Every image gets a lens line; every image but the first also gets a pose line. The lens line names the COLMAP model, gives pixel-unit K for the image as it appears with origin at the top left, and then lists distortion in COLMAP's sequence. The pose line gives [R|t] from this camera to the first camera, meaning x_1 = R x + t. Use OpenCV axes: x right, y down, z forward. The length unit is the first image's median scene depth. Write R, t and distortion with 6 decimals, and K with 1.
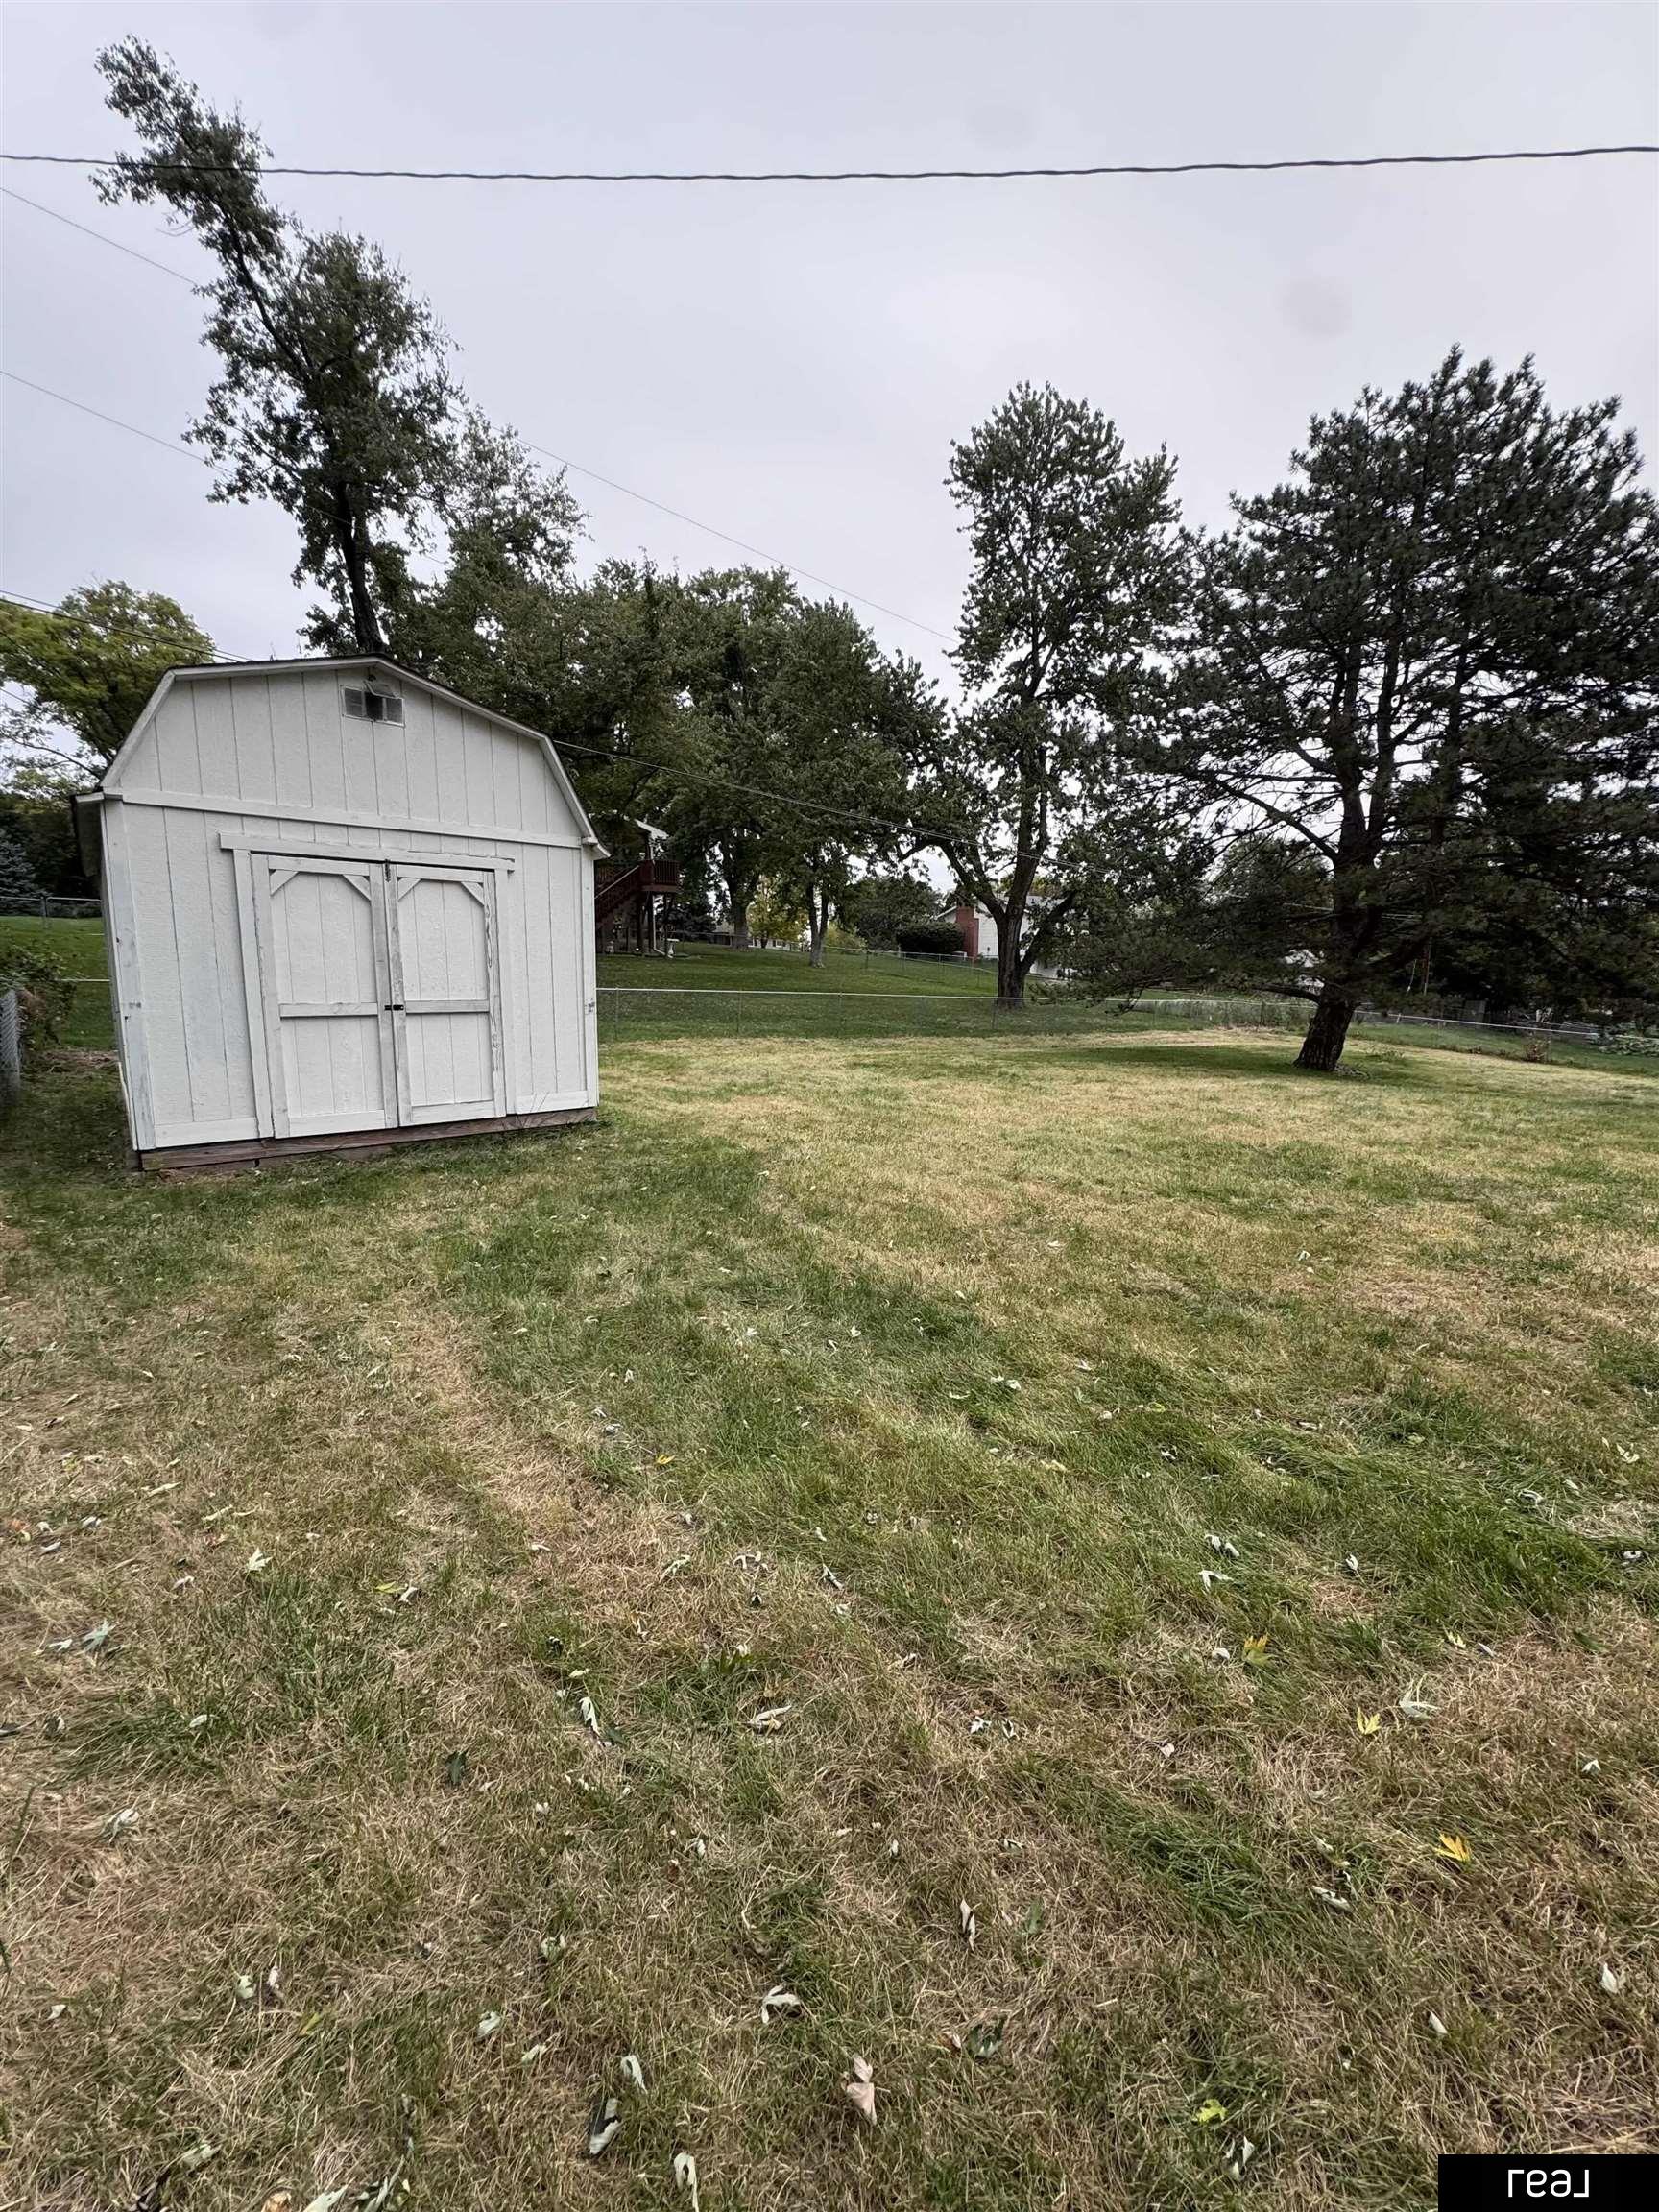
lens RADIAL K [[881.1, 0, 825.7], [0, 881.1, 1101.3], [0, 0, 1]] dist [-0.003670, 0.000740]
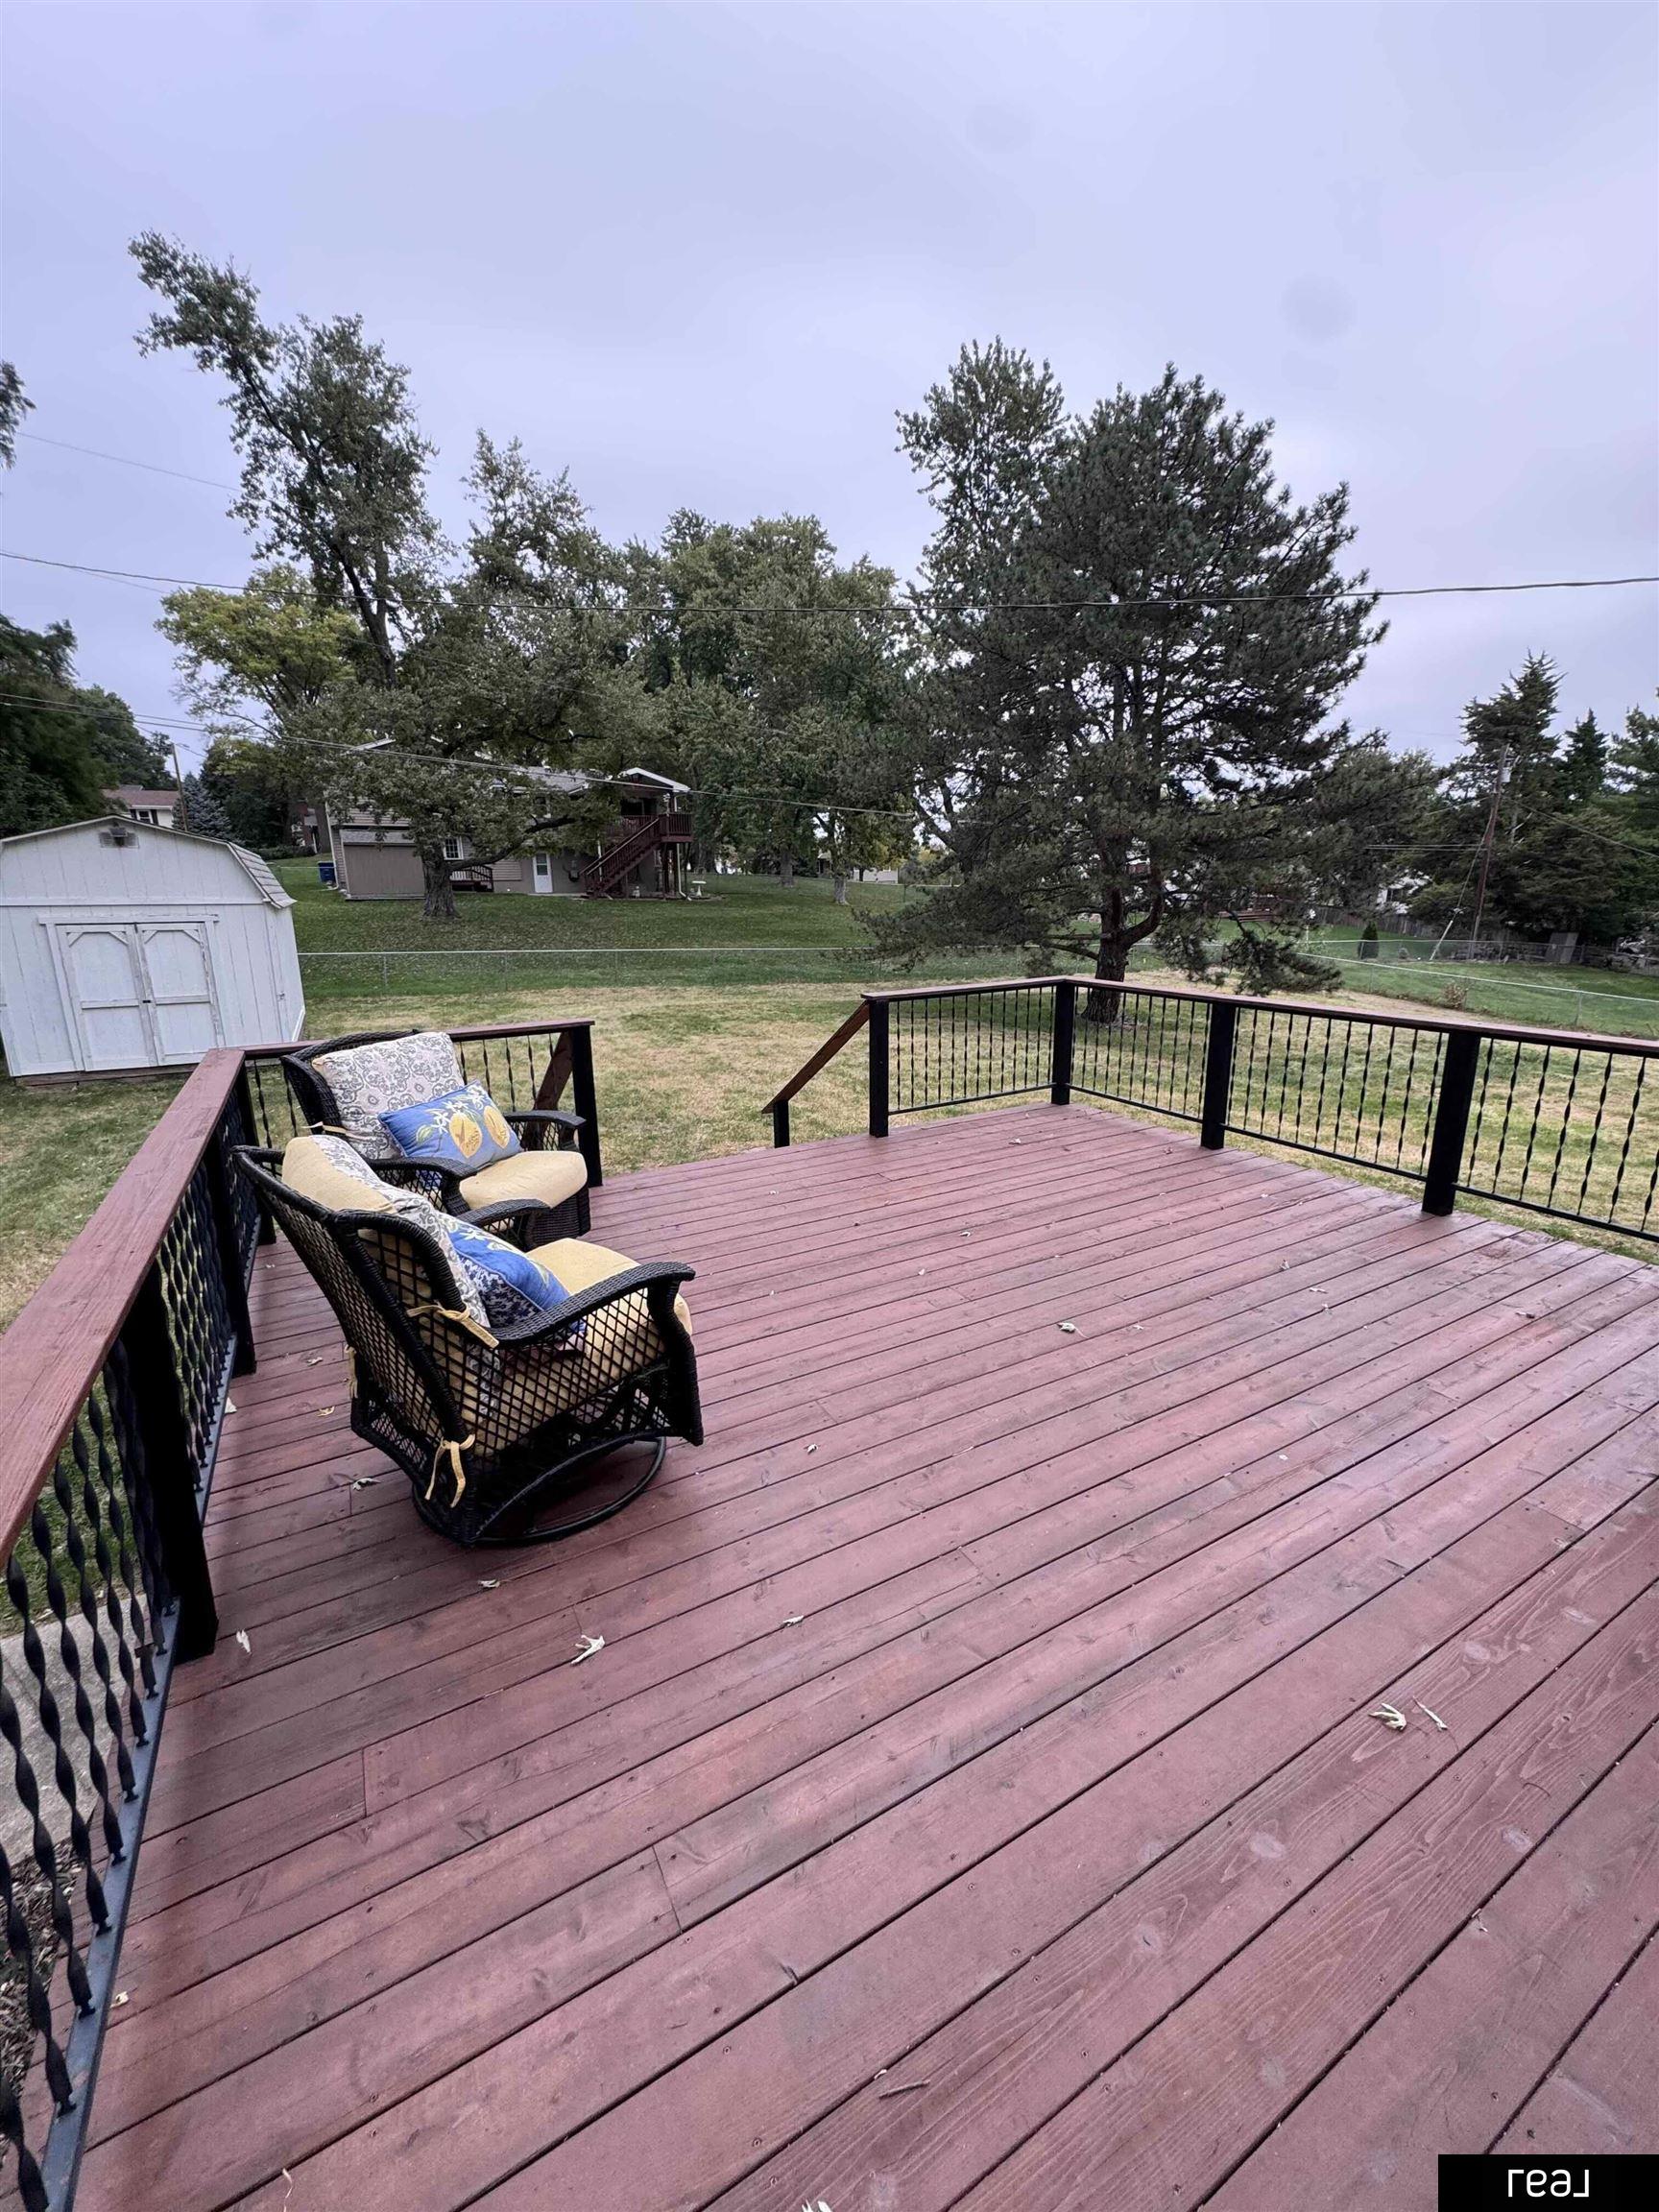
lens RADIAL K [[881.1, 0, 830.7], [0, 881.1, 1100.8], [0, 0, 1]] dist [-0.003670, 0.000740]
pose [[0.981858, 0.036675, -0.186039, 0.492775], [-0.018877, 0.995149, 0.096550, -0.040637], [0.188677, -0.091286, 0.977787, -0.214885]]
